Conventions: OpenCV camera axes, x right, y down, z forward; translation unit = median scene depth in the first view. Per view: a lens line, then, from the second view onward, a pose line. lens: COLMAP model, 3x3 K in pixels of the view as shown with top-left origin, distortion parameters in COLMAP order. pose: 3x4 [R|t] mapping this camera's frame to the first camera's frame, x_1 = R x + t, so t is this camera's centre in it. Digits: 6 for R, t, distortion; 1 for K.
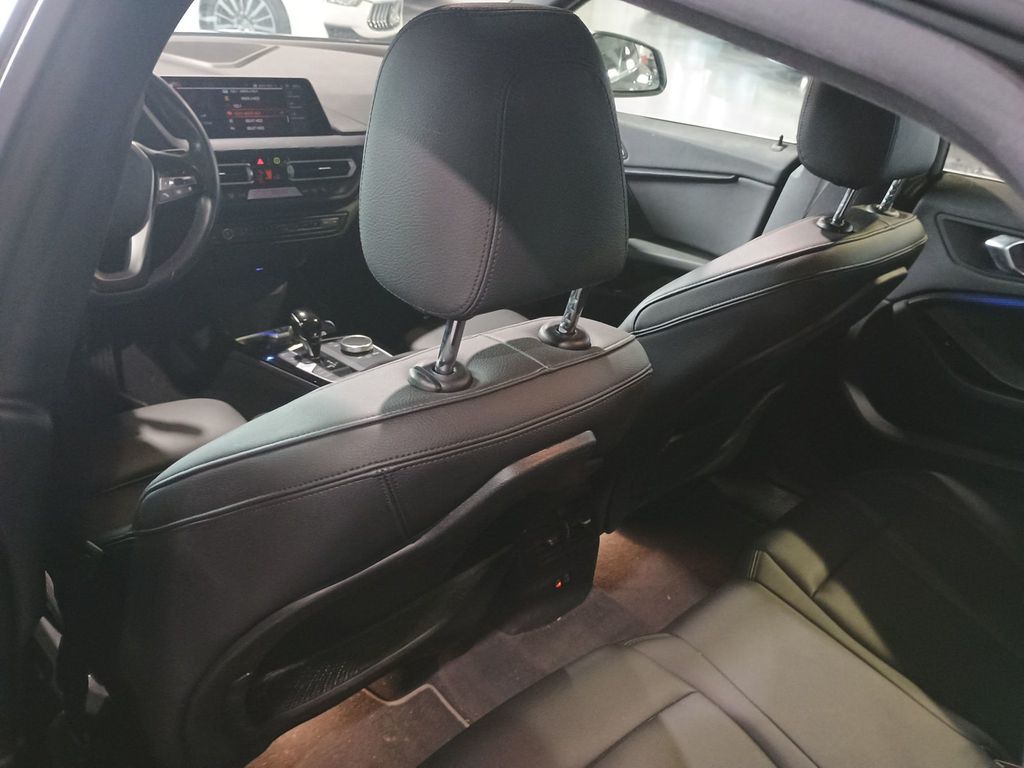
lens RADIAL K [[884.0, 0, 515.7], [0, 884.0, 380.6], [0, 0, 1]] dist [0.056795, -0.079822]
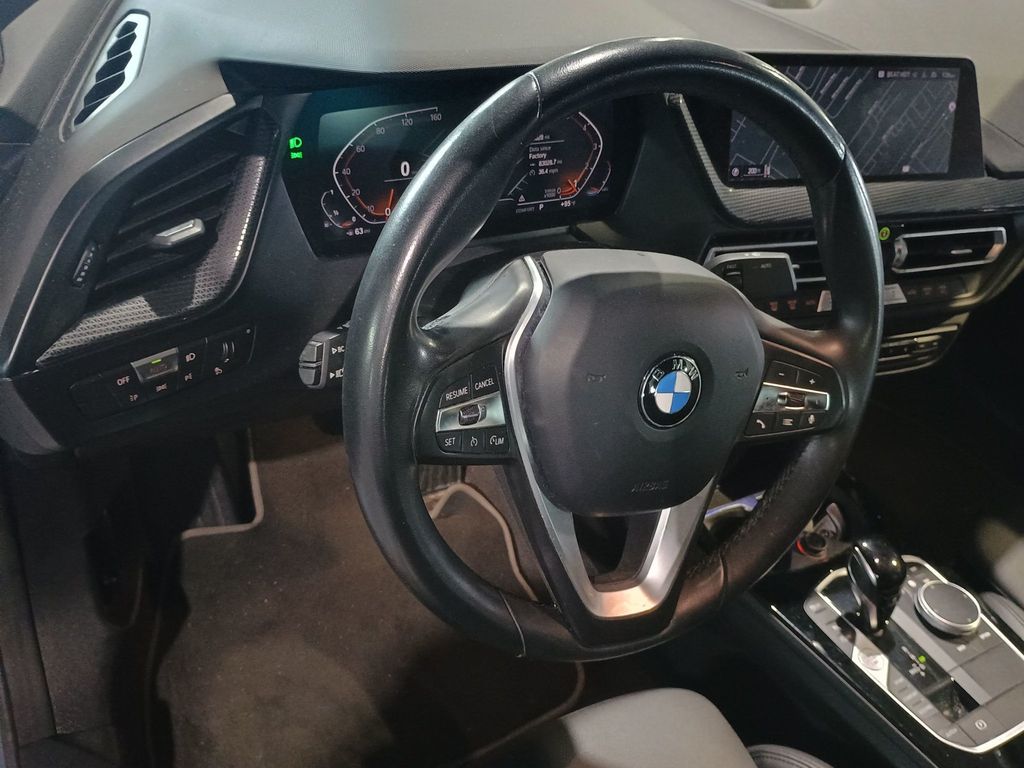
lens RADIAL K [[884.0, 0, 529.1], [0, 884.0, 381.9], [0, 0, 1]] dist [0.056795, -0.079822]
pose [[0.965456, 0.198693, -0.168568, -0.080952], [-0.162202, 0.964591, 0.207977, -0.053972], [0.203922, -0.173450, 0.963499, 0.107216]]
